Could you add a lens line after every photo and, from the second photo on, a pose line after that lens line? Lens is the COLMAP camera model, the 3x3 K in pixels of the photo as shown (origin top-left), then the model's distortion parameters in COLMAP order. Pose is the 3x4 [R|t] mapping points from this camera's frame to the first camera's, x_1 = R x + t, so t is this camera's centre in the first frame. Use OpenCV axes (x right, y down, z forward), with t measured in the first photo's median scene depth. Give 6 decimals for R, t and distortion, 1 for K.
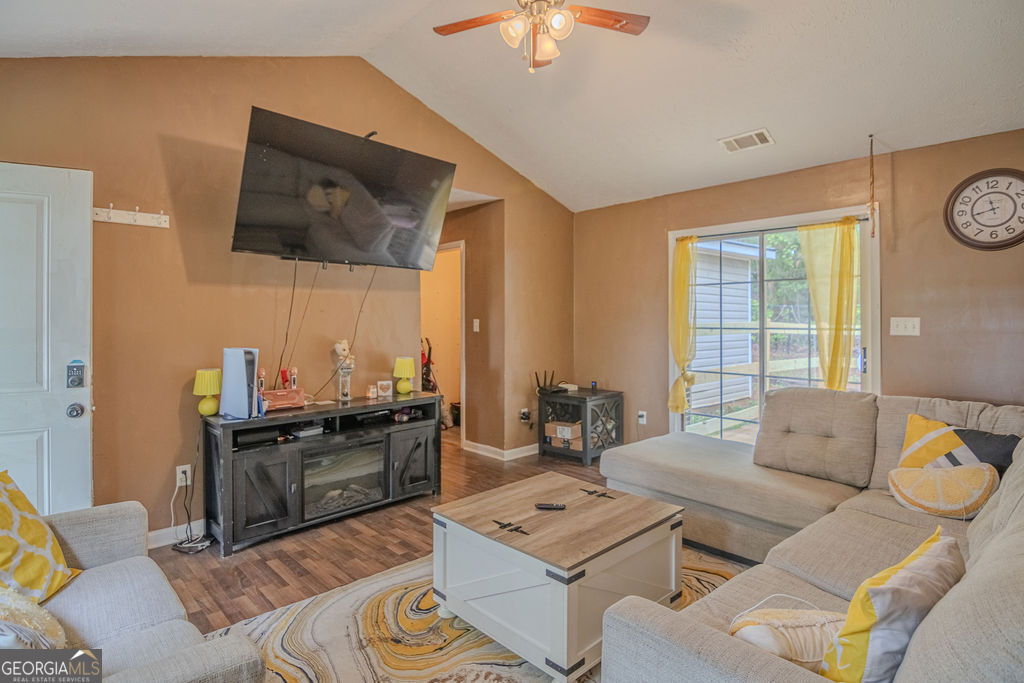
lens RADIAL K [[528.3, 0, 512.2], [0, 528.3, 320.0], [0, 0, 1]] dist [0.001450, -0.018494]
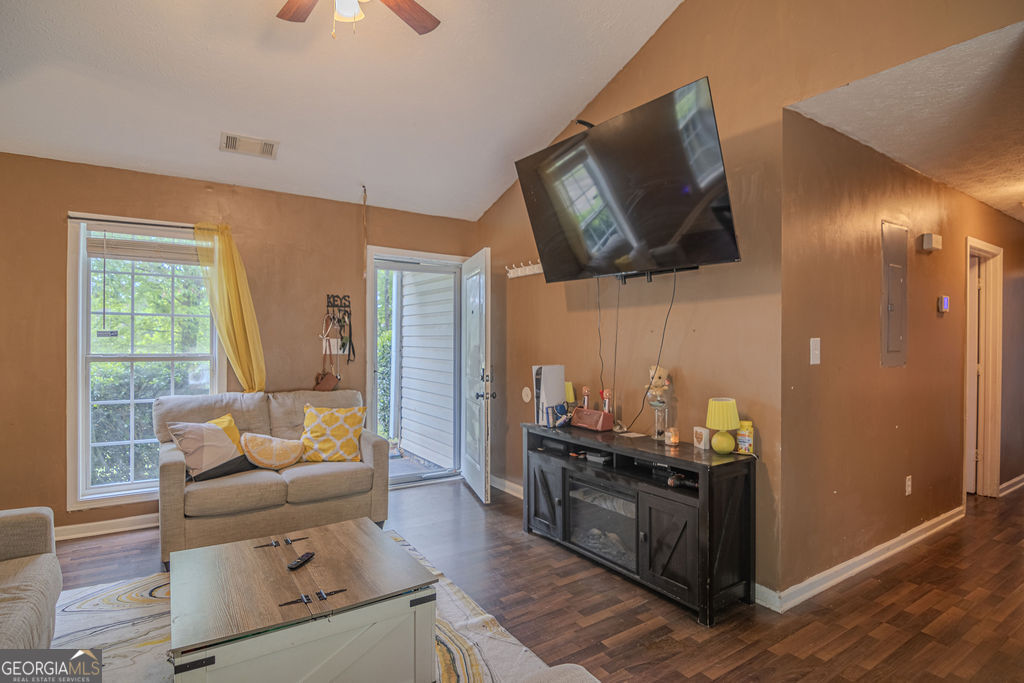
lens RADIAL K [[527.6, 0, 520.9], [0, 527.6, 338.5], [0, 0, 1]] dist [0.000851, -0.015817]
pose [[-0.168174, -0.004140, -0.985749, 0.834303], [-0.004754, 0.999983, -0.003388, -0.001224], [0.985746, 0.004116, -0.168190, 1.464314]]
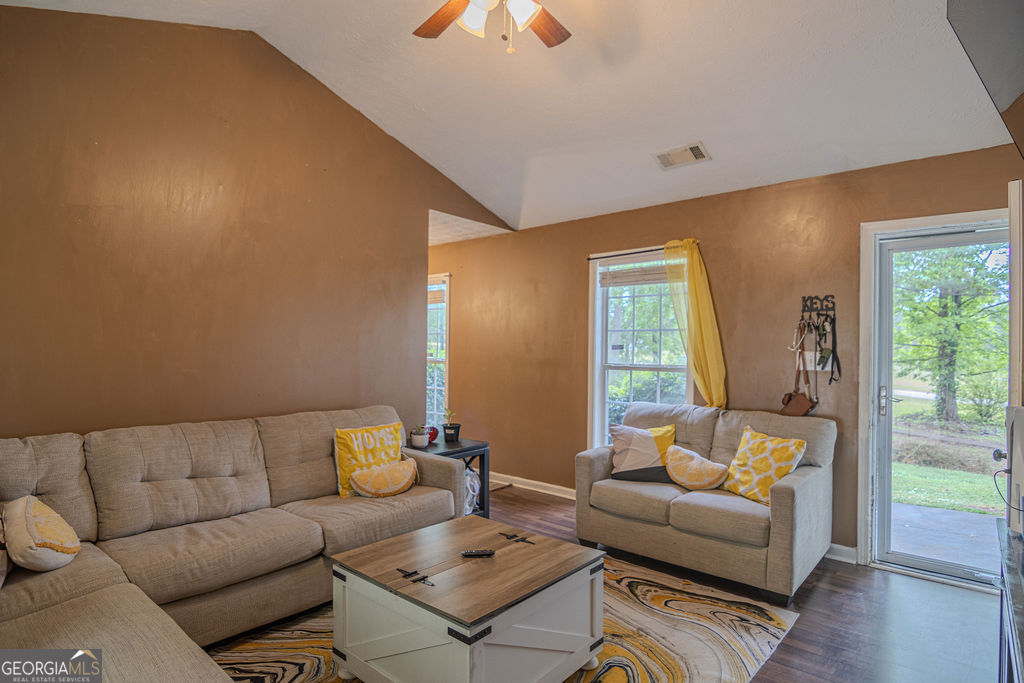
lens RADIAL K [[540.3, 0, 515.6], [0, 540.3, 346.0], [0, 0, 1]] dist [-0.000252, -0.000097]
pose [[-0.994818, -0.007937, -0.101363, 0.104539], [-0.007099, 0.999938, -0.008623, 0.000419], [0.101425, -0.007859, -0.994812, 1.913794]]
